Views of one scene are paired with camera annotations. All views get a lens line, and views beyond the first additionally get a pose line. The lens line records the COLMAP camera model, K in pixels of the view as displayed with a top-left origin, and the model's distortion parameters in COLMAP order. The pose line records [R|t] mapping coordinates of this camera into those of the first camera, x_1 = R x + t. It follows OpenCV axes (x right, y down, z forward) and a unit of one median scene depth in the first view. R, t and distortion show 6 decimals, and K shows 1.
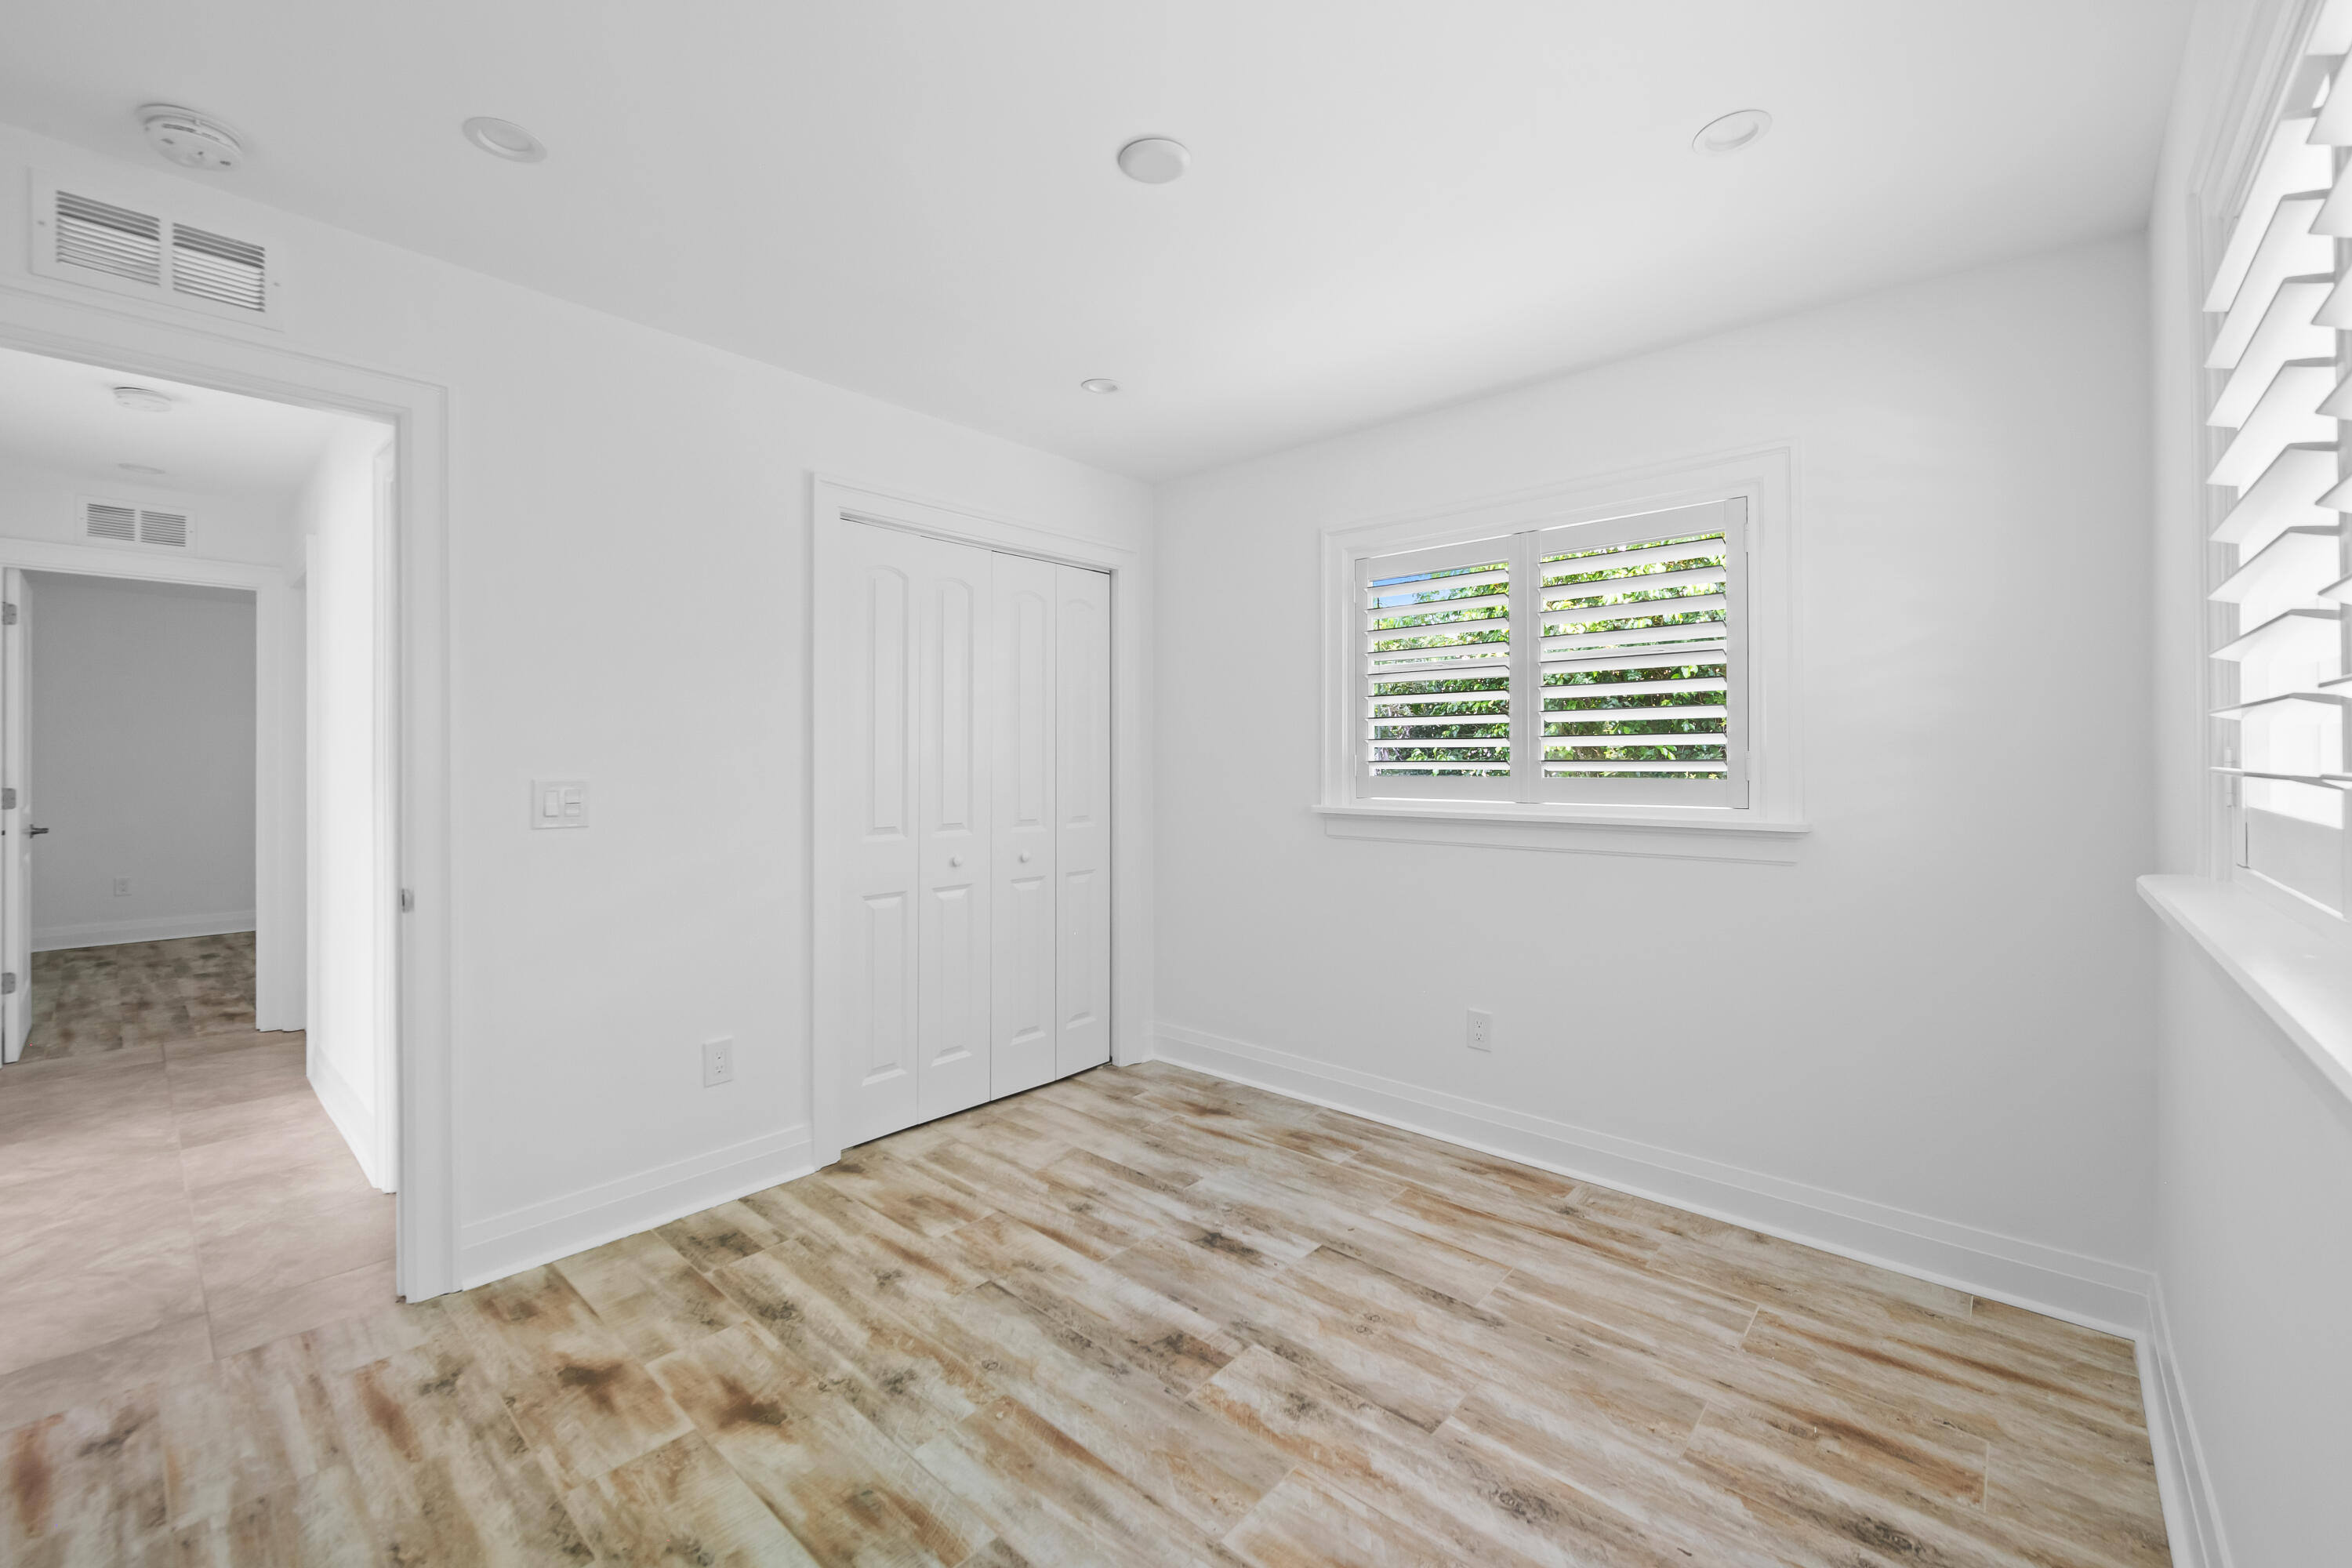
lens RADIAL K [[941.6, 0, 1171.3], [0, 941.6, 764.3], [0, 0, 1]] dist [0.000898, -0.001484]
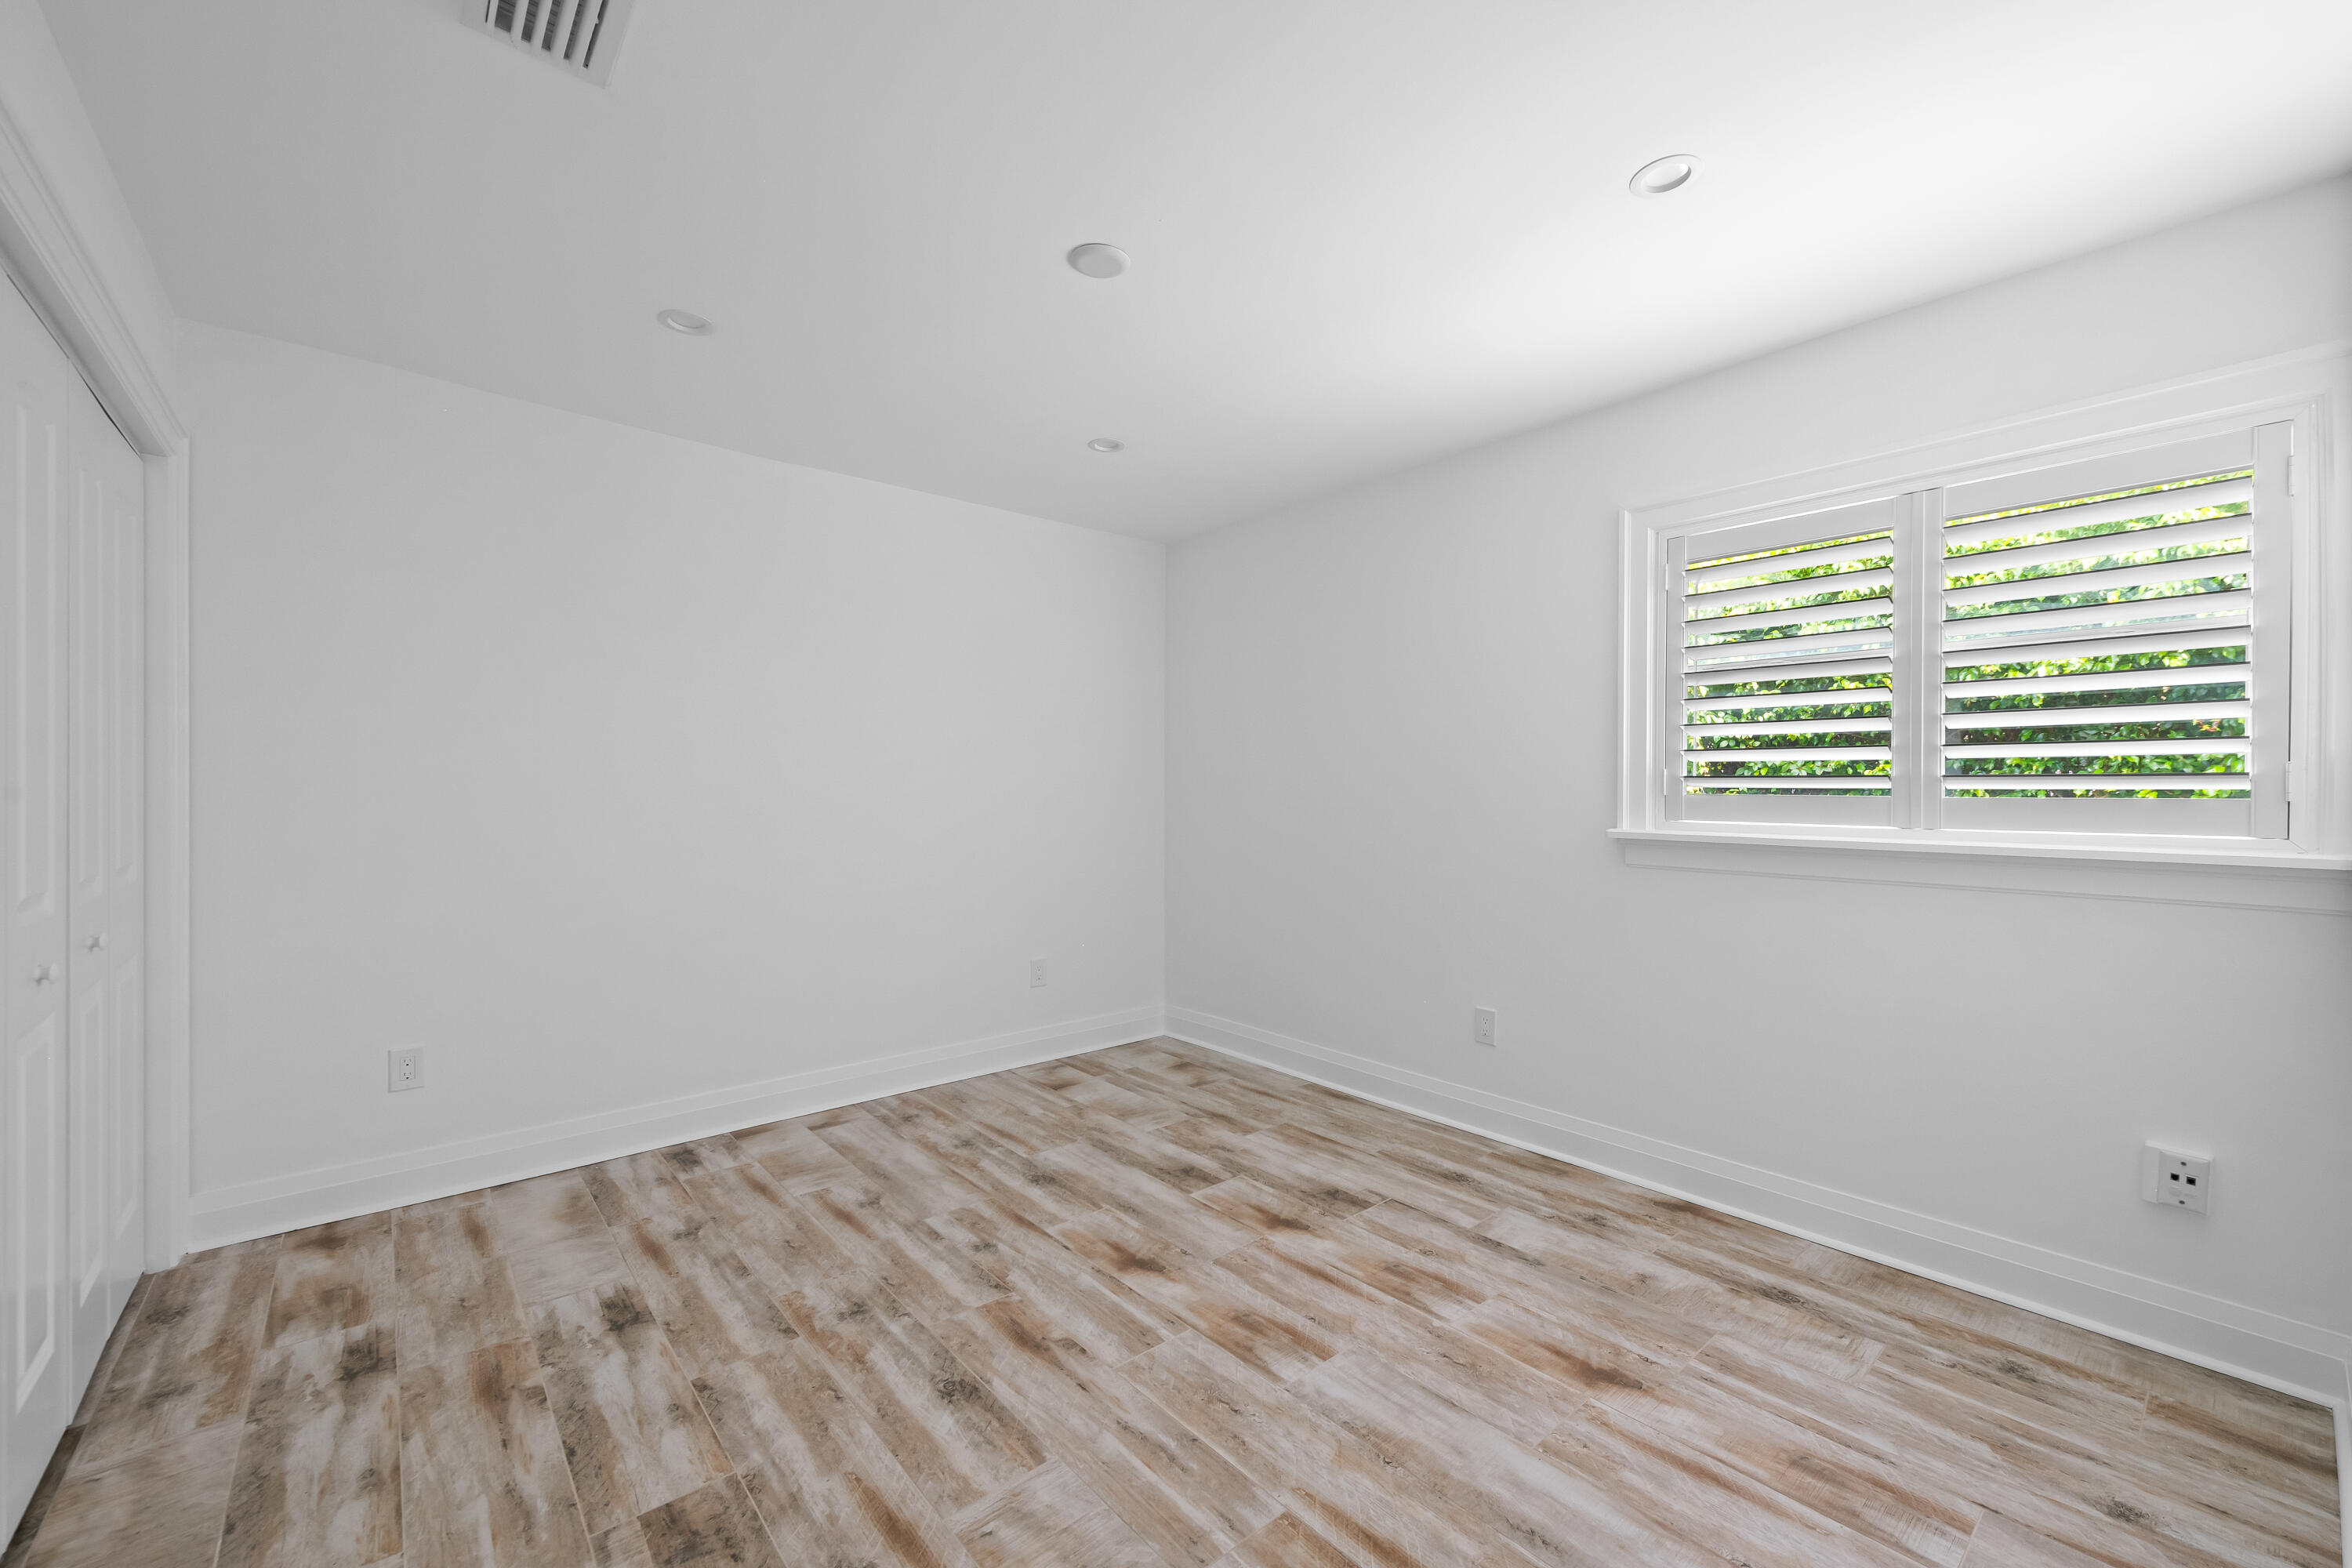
lens RADIAL K [[941.6, 0, 1200.2], [0, 941.6, 785.5], [0, 0, 1]] dist [0.000898, -0.001484]
pose [[0.992874, -0.001794, -0.119155, -0.129399], [0.002250, 0.999991, 0.003687, -0.000203], [0.119148, -0.003929, 0.992869, 0.117539]]
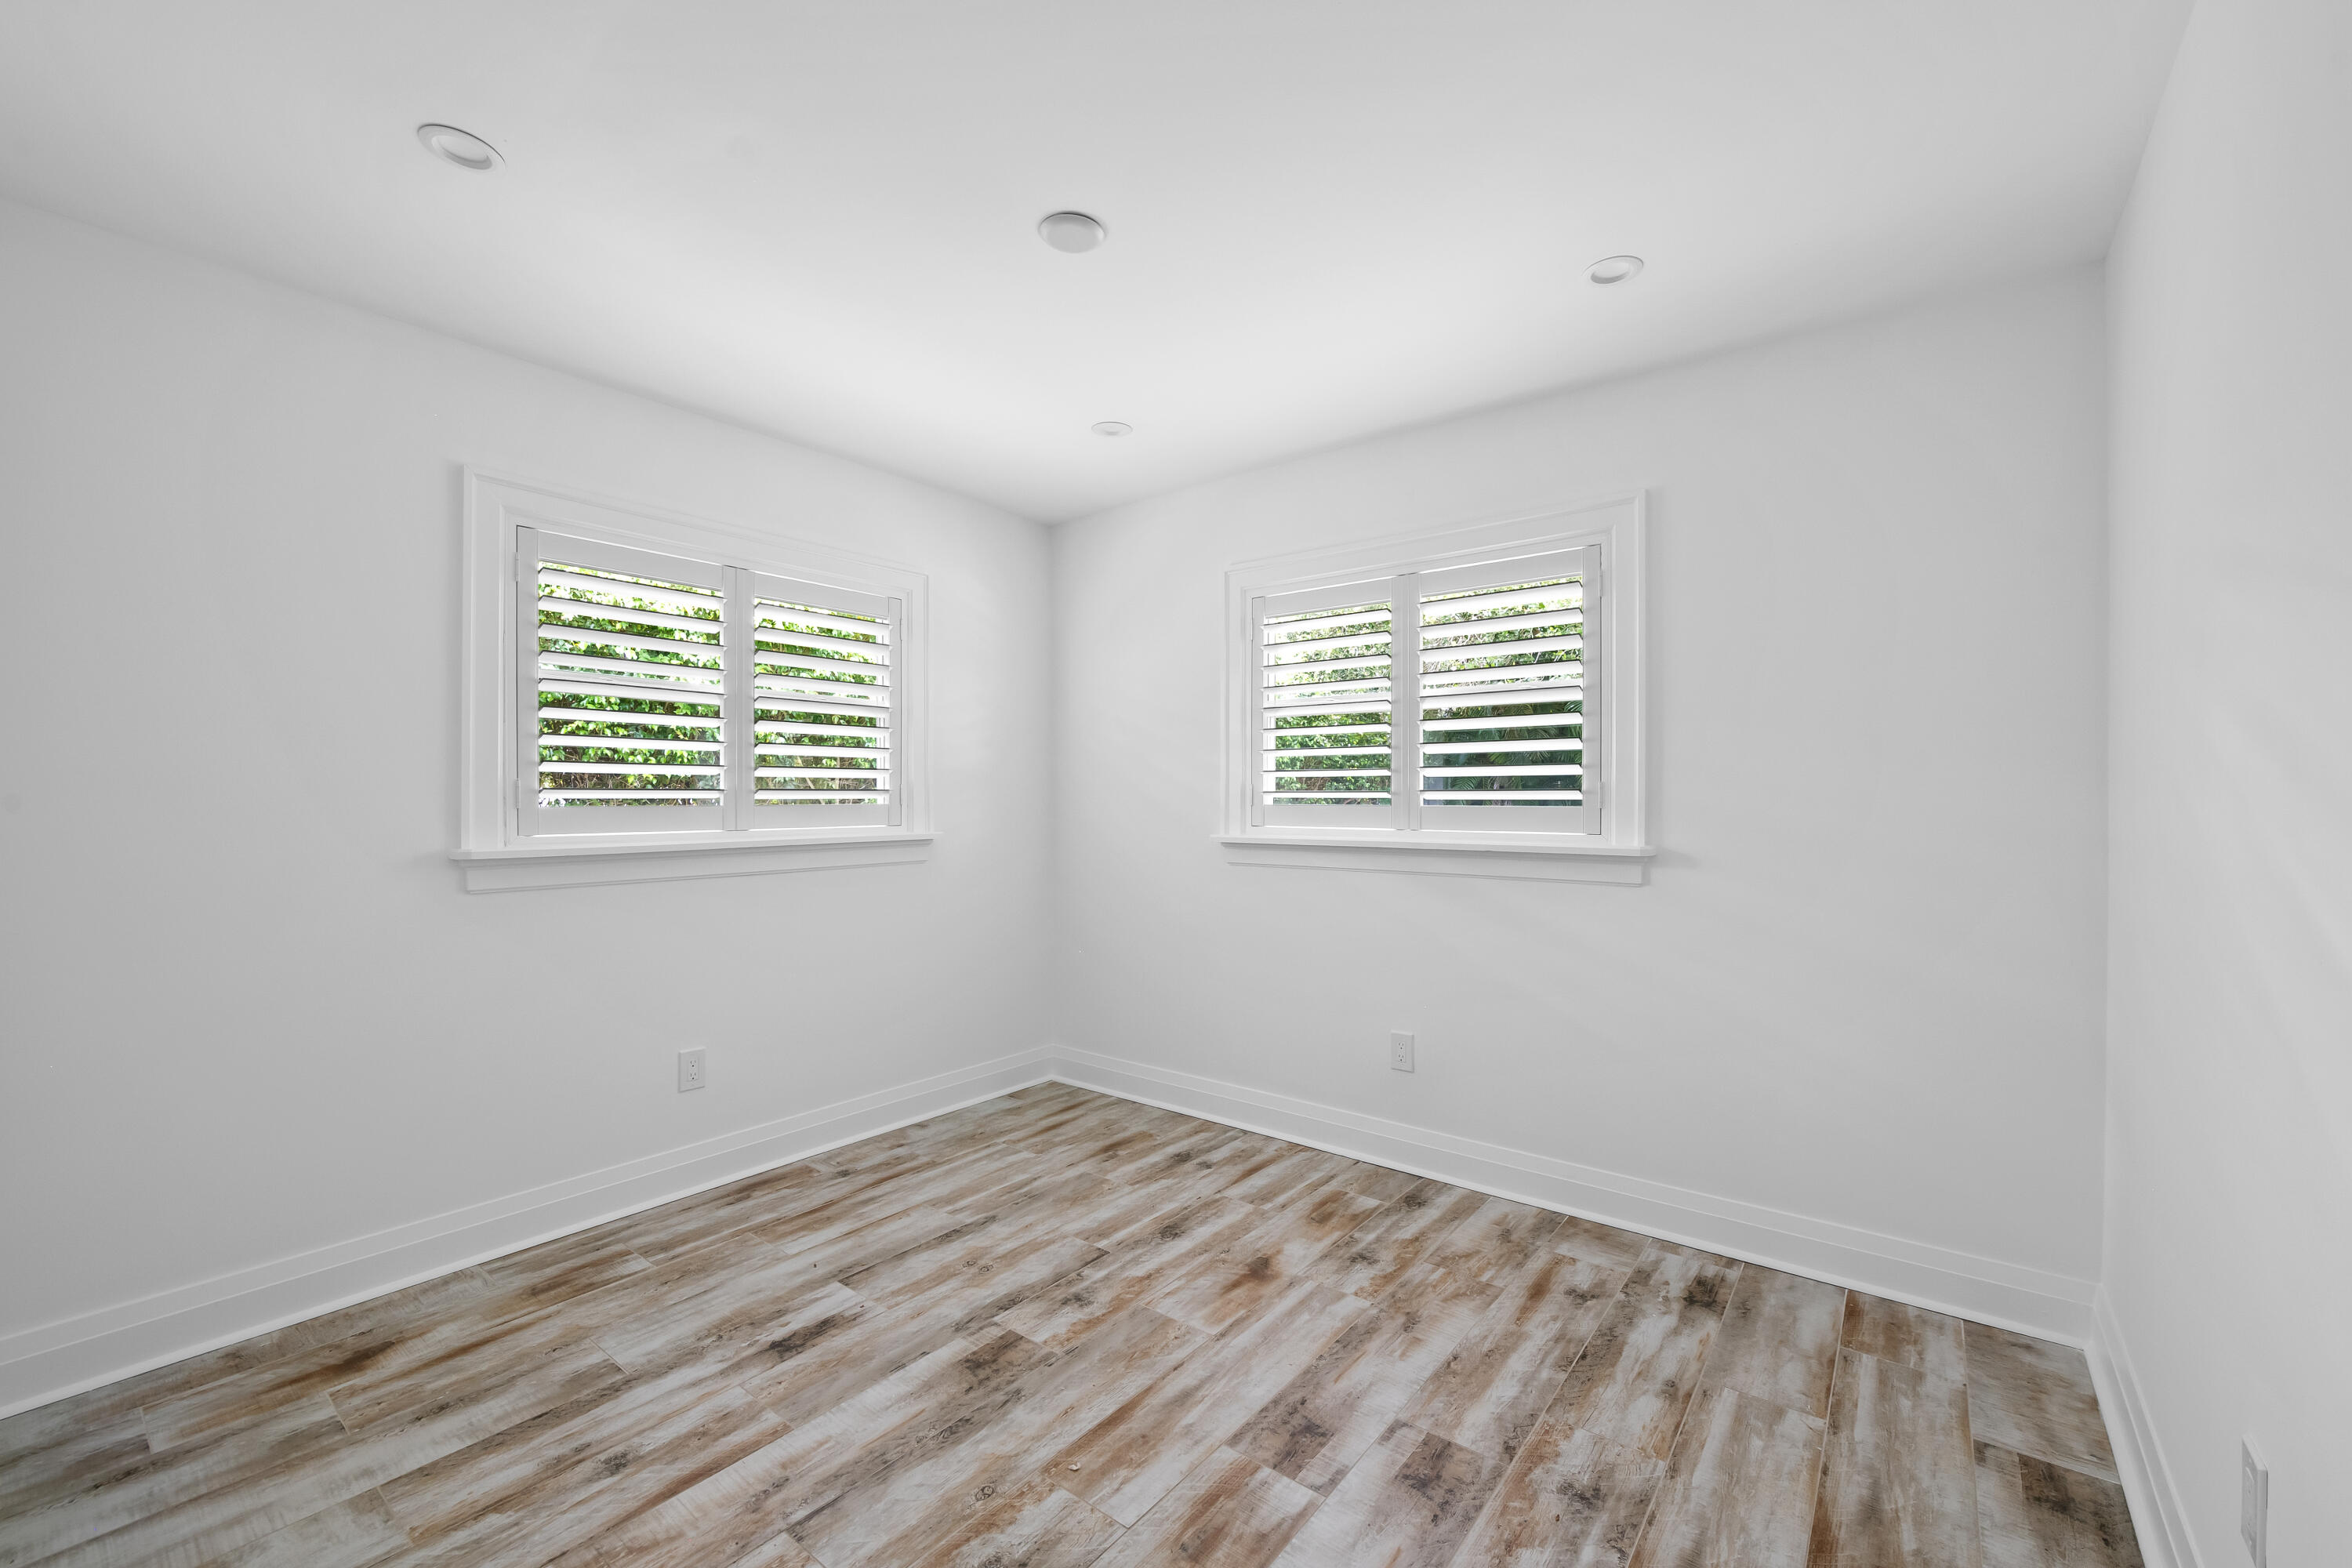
lens RADIAL K [[941.6, 0, 1195.9], [0, 941.6, 800.1], [0, 0, 1]] dist [0.000898, -0.001484]
pose [[-0.070439, 0.000560, 0.997516, -0.916661], [0.008267, 0.999966, 0.000023, 0.016801], [-0.997482, 0.008248, -0.070442, 0.758382]]
